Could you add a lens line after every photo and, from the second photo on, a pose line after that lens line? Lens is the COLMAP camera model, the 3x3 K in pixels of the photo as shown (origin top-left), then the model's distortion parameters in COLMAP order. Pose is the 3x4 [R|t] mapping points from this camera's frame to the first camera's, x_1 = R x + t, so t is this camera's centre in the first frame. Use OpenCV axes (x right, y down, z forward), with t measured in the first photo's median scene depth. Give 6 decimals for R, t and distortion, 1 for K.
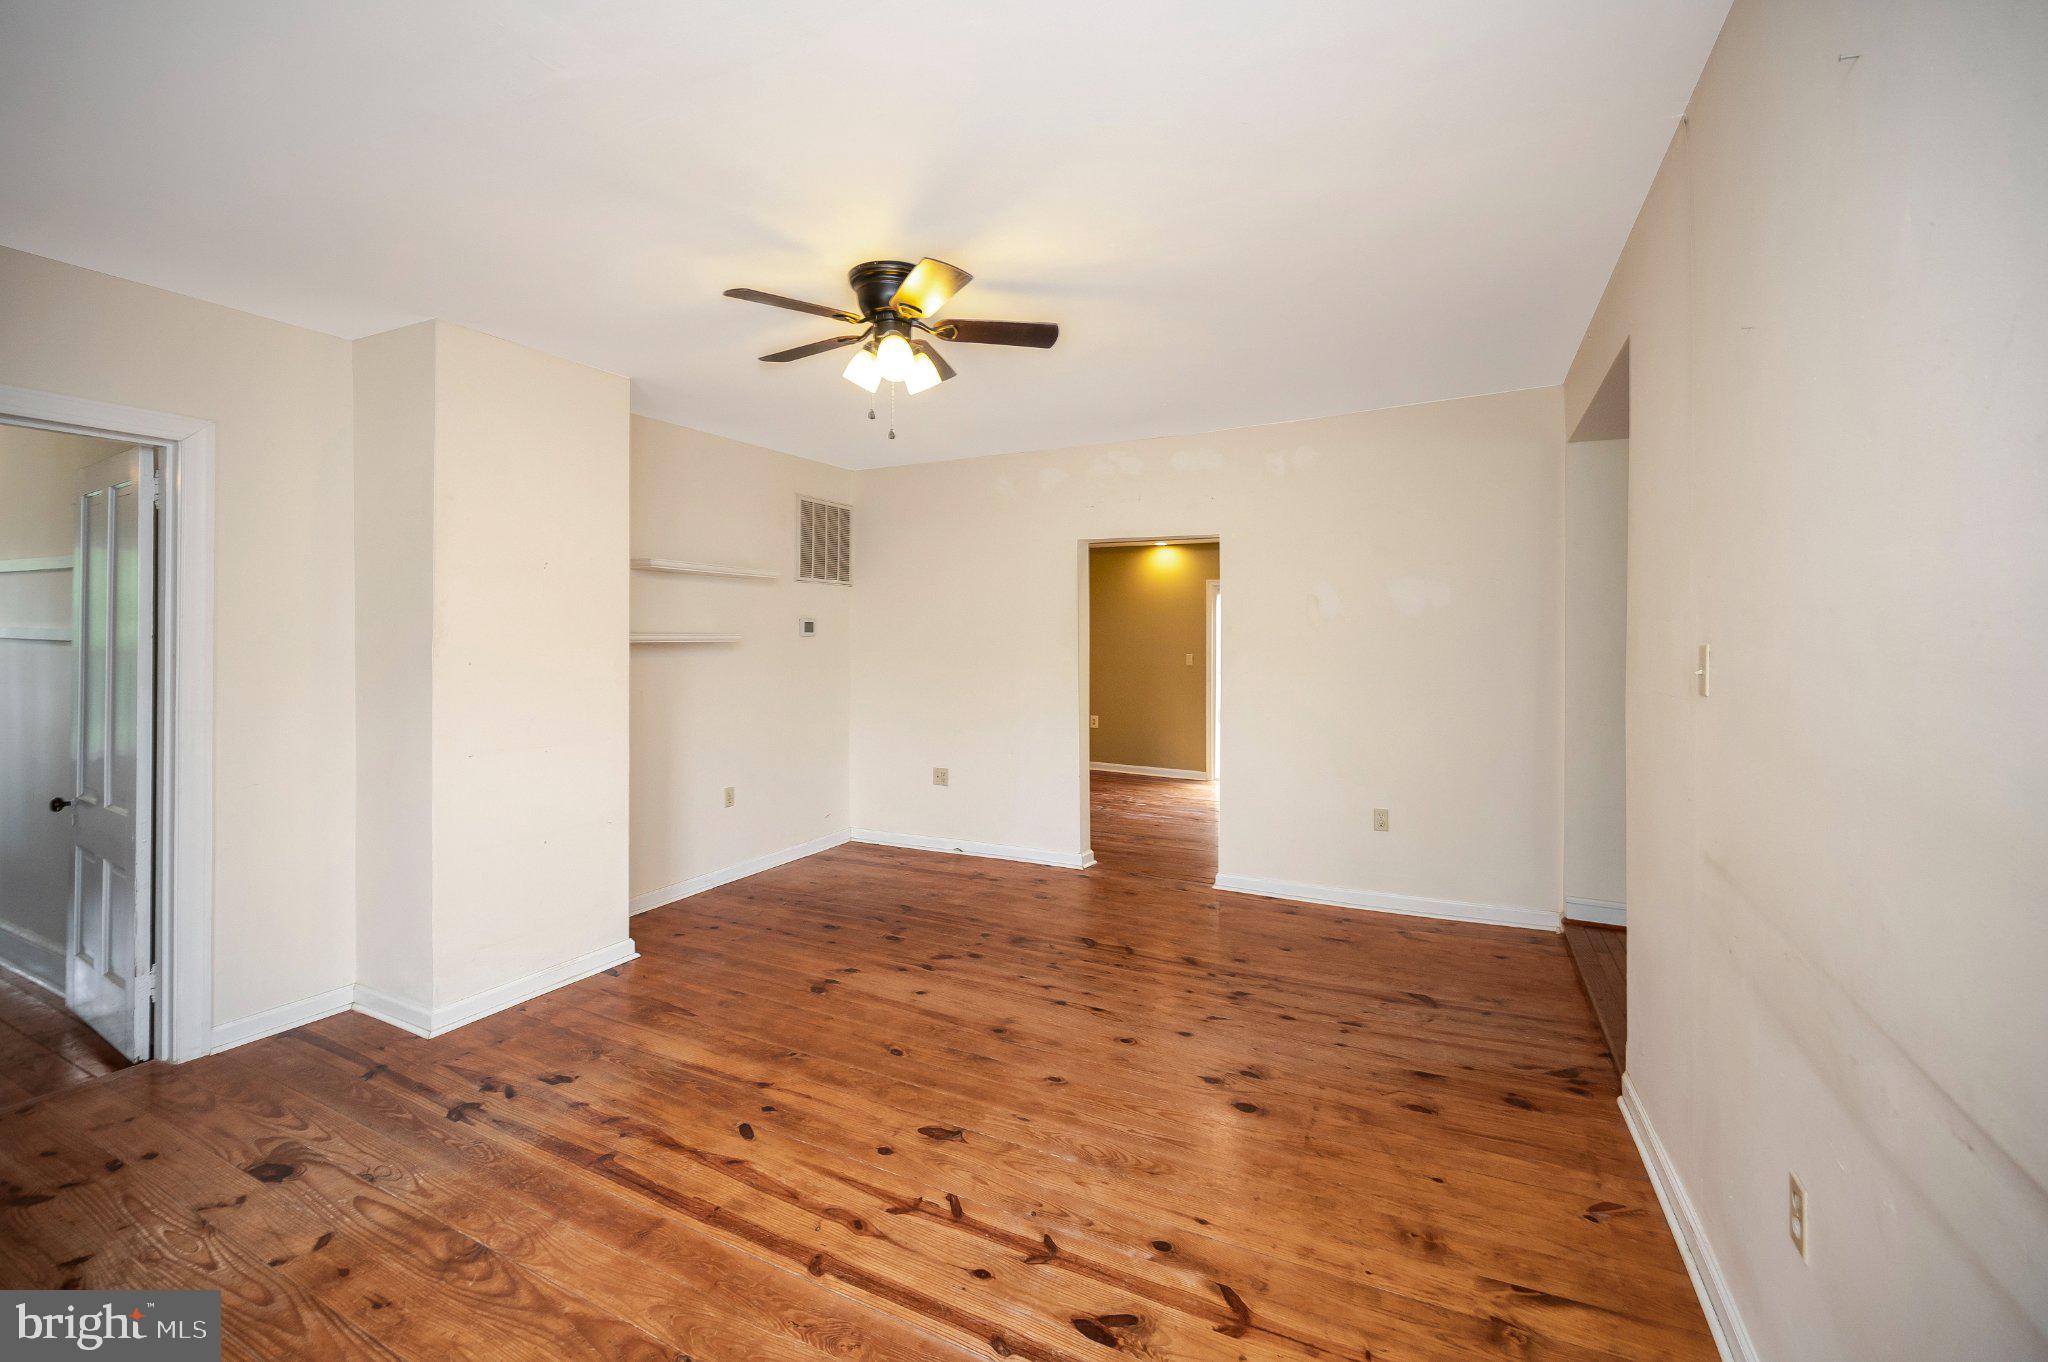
lens RADIAL K [[826.5, 0, 1028.1], [0, 826.5, 654.6], [0, 0, 1]] dist [0.001786, -0.000005]
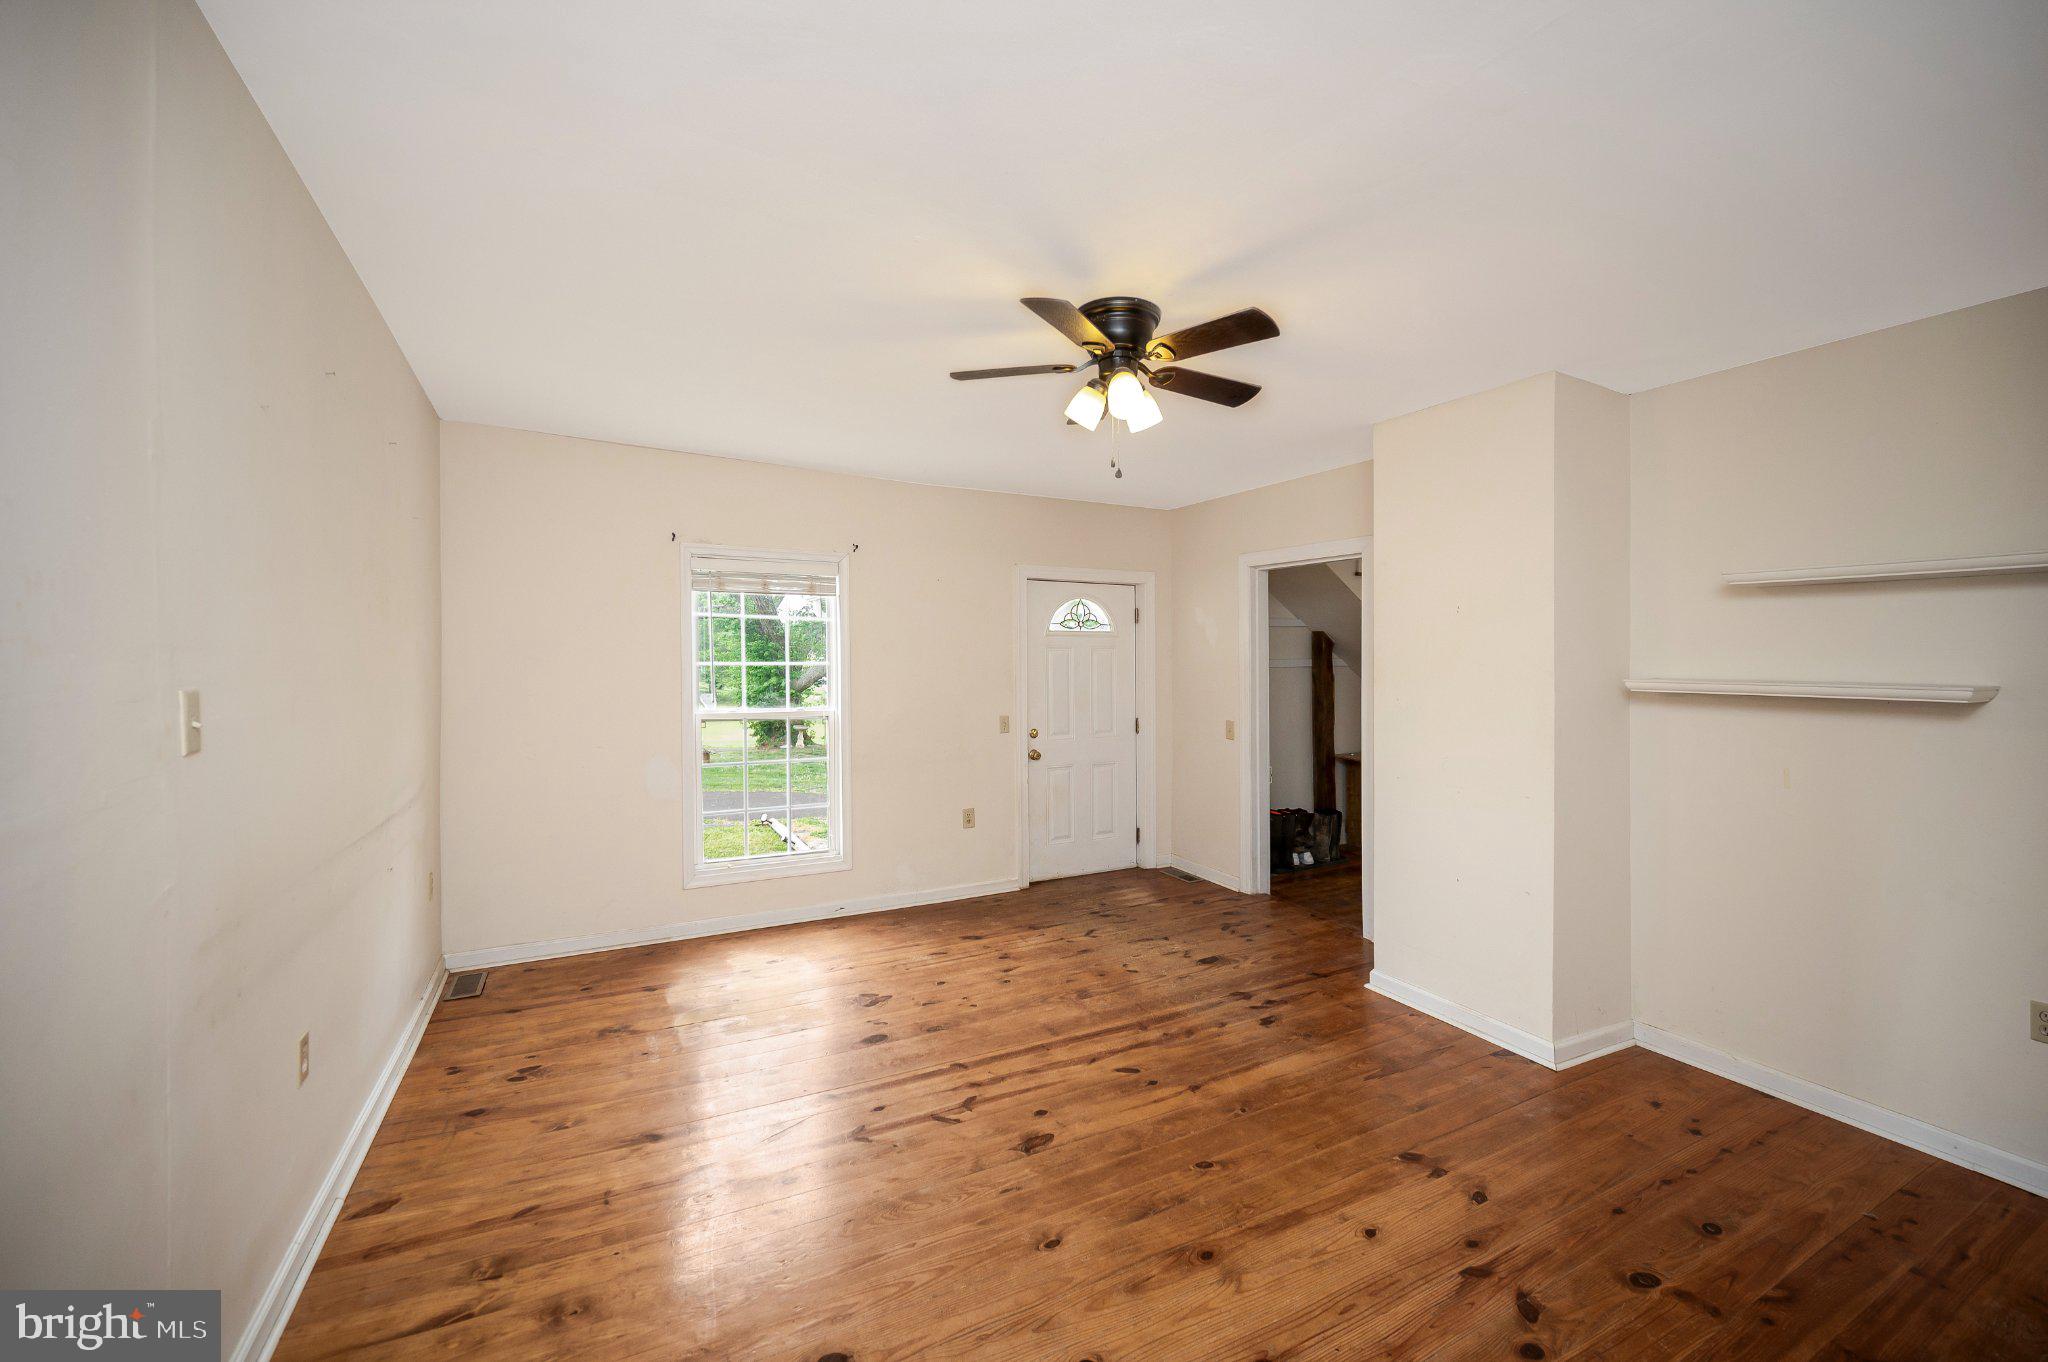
lens RADIAL K [[826.5, 0, 1028.1], [0, 826.5, 654.6], [0, 0, 1]] dist [0.001786, -0.000005]
pose [[-0.576149, -0.012991, -0.817242, 0.752595], [-0.032747, 0.999438, 0.007199, -0.051106], [0.816689, 0.030910, -0.576250, 1.539959]]
